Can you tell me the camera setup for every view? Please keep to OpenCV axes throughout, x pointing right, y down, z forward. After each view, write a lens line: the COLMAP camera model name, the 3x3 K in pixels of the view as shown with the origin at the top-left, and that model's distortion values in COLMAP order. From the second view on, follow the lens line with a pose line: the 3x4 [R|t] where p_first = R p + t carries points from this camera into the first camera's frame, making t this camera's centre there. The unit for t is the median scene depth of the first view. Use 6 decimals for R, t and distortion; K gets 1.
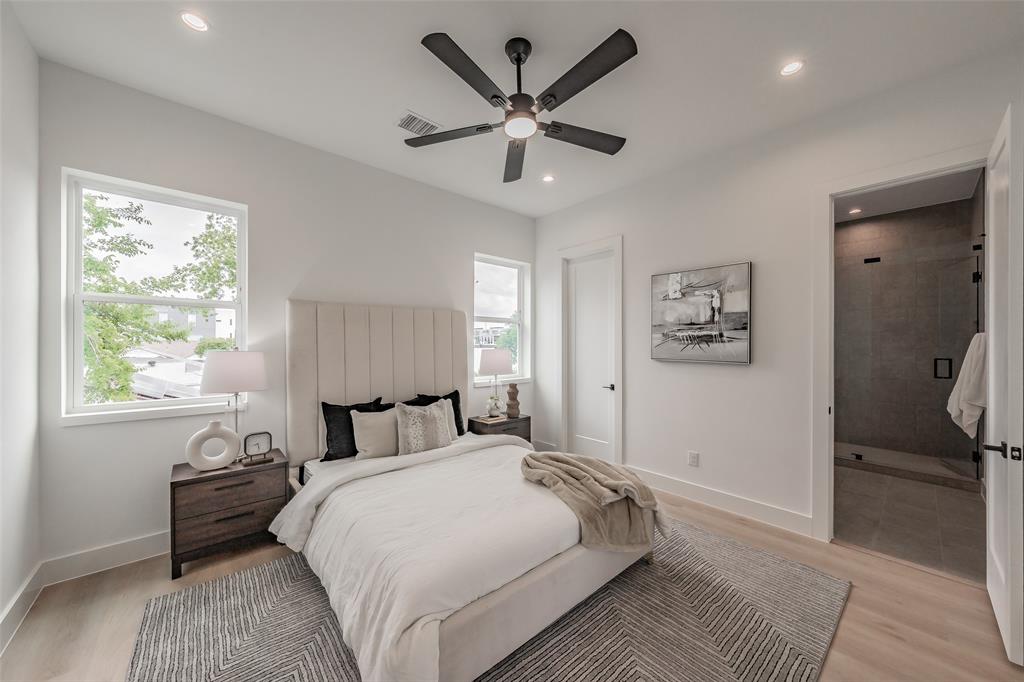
lens RADIAL K [[365.2, 0, 506.2], [0, 365.2, 344.3], [0, 0, 1]] dist [0.005365, 0.000580]
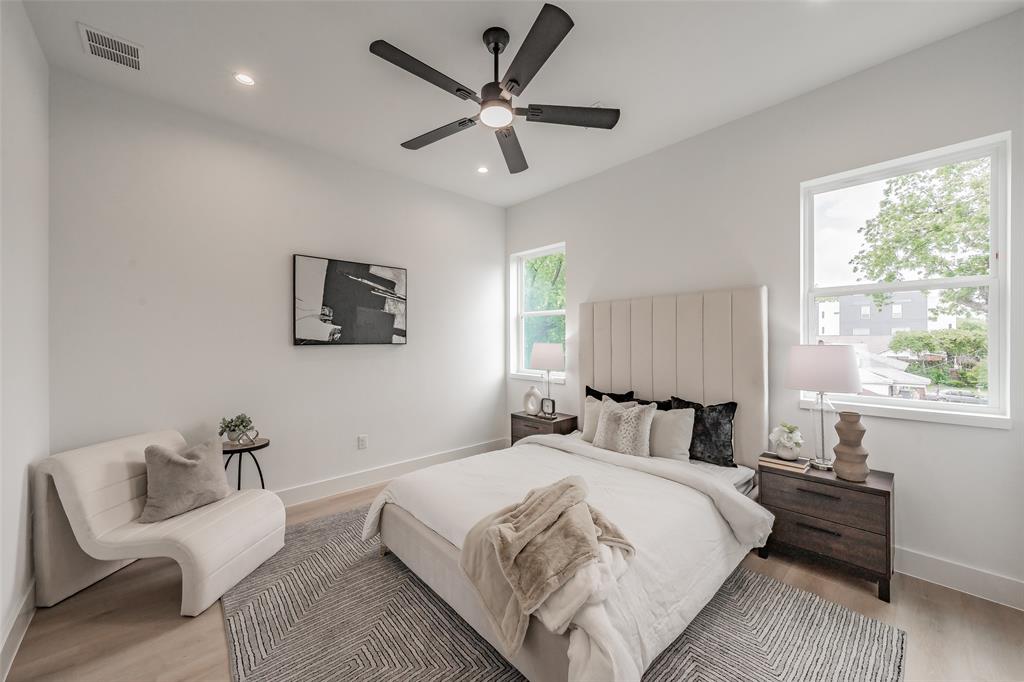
lens RADIAL K [[379.1, 0, 503.3], [0, 379.1, 343.2], [0, 0, 1]] dist [-0.000645, -0.000151]
pose [[0.014995, 0.007896, -0.999856, 0.686275], [0.005577, 0.999953, 0.007980, 0.005405], [0.999872, -0.005696, 0.014951, 0.652731]]
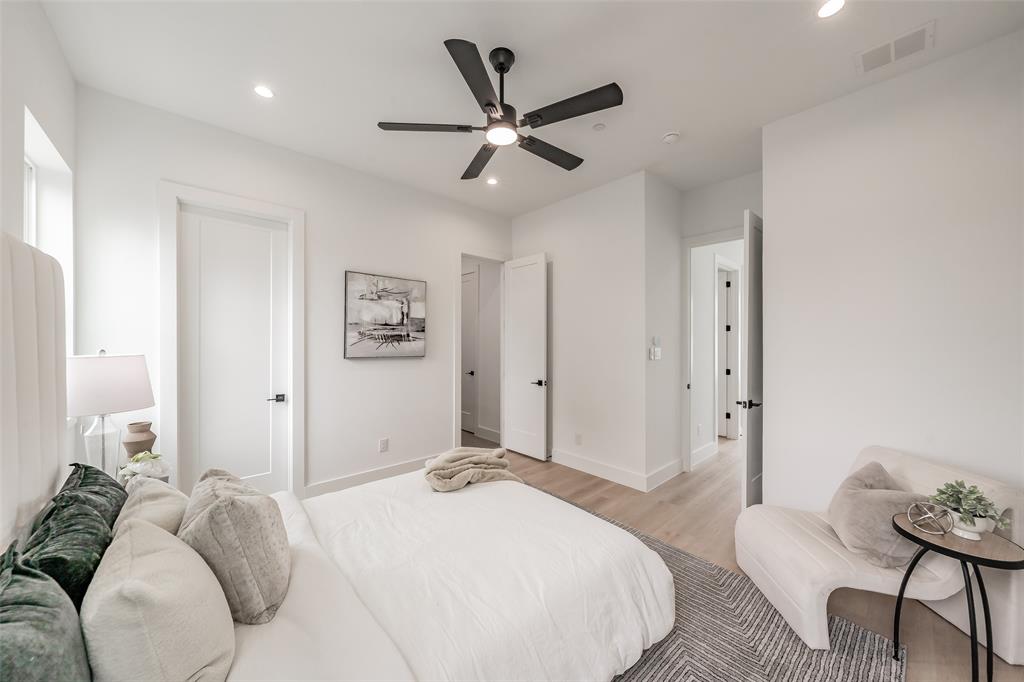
lens RADIAL K [[365.2, 0, 517.4], [0, 365.2, 341.7], [0, 0, 1]] dist [0.005365, 0.000580]
pose [[-0.027053, -0.004035, 0.999626, -0.626252], [-0.004547, 0.999982, 0.003913, -0.009472], [-0.999624, -0.004440, -0.027071, 0.634321]]
